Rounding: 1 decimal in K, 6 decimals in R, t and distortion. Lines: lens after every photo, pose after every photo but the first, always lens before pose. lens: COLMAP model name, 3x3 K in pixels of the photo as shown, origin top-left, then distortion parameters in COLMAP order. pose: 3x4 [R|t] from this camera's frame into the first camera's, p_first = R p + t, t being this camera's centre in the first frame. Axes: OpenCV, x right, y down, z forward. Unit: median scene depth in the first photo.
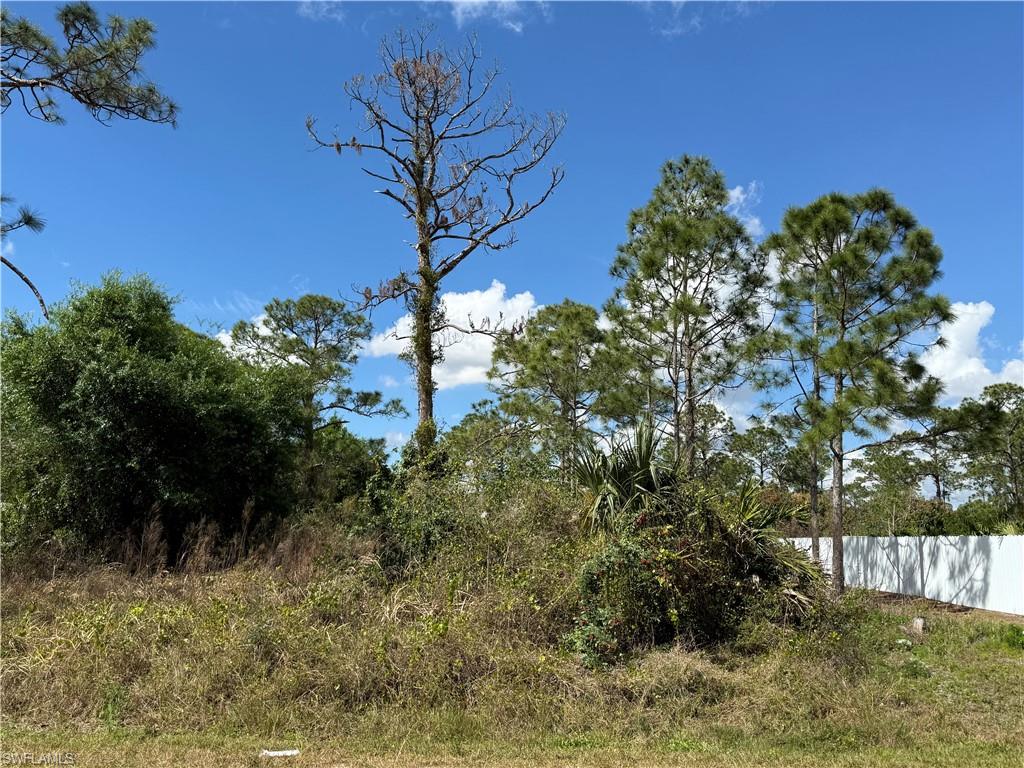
lens RADIAL K [[839.7, 0, 512.0], [0, 839.7, 384.0], [0, 0, 1]] dist [0.100904, 0.003302]
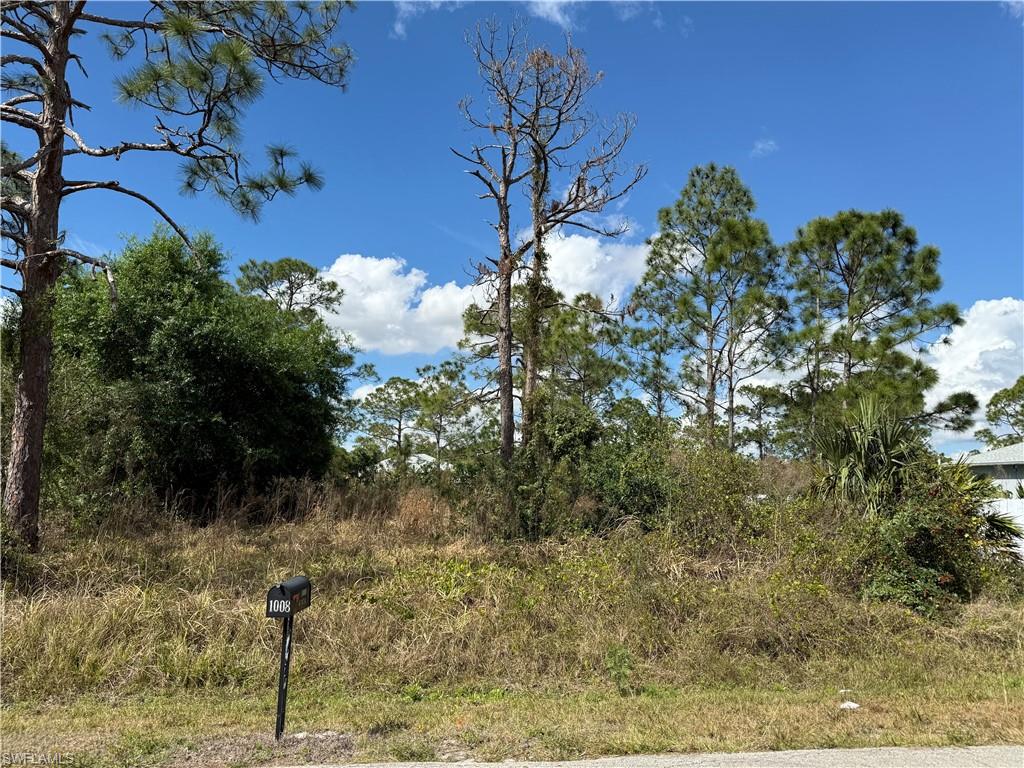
lens RADIAL K [[754.9, 0, 512.0], [0, 754.9, 384.0], [0, 0, 1]] dist [0.063483, -0.002545]
pose [[0.979061, 0.039272, 0.199744, -0.249305], [-0.047839, 0.998123, 0.038244, -0.000832], [-0.197867, -0.046999, 0.979101, 0.041568]]
